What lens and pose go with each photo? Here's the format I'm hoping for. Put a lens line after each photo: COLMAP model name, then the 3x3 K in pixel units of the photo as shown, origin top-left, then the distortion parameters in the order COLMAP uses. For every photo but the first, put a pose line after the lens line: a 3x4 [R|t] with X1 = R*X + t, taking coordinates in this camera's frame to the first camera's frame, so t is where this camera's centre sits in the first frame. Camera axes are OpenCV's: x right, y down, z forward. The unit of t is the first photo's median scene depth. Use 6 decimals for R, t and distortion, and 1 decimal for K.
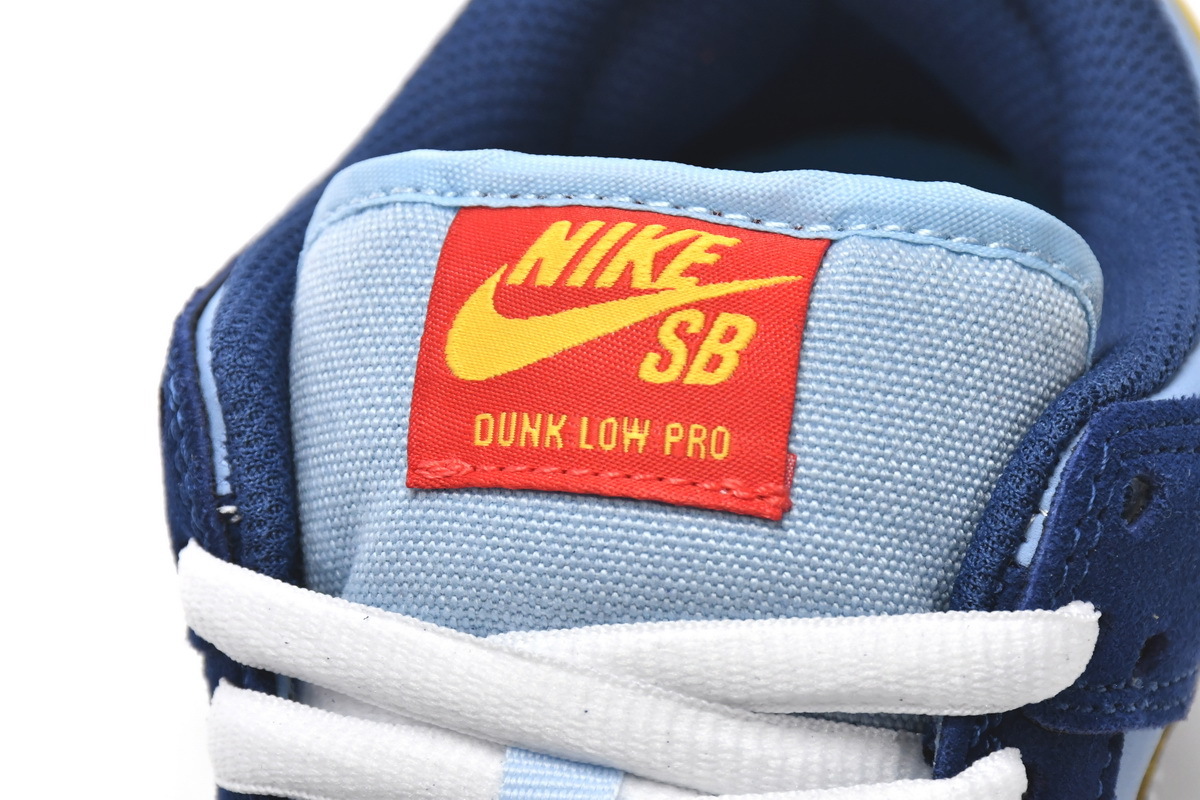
lens RADIAL K [[6617.1, 0, 601.6], [0, 6617.1, 400.1], [0, 0, 1]] dist [0.311523, 0.000000]
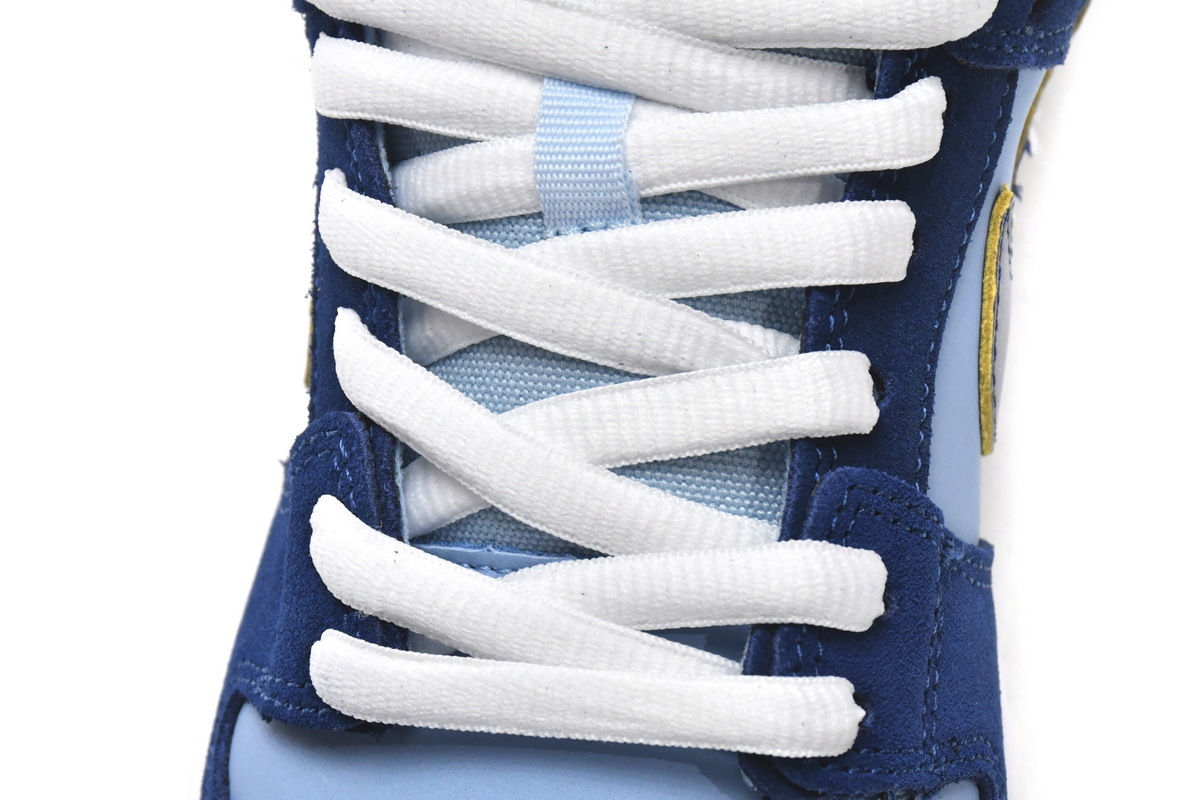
lens RADIAL K [[4272.2, 0, 595.9], [0, 4272.2, 399.7], [0, 0, 1]] dist [0.406771, 0.000000]
pose [[0.999787, -0.003634, 0.020309, -0.021493], [0.002557, 0.998602, 0.052796, 0.071195], [-0.020473, -0.052733, 0.998399, 0.162545]]
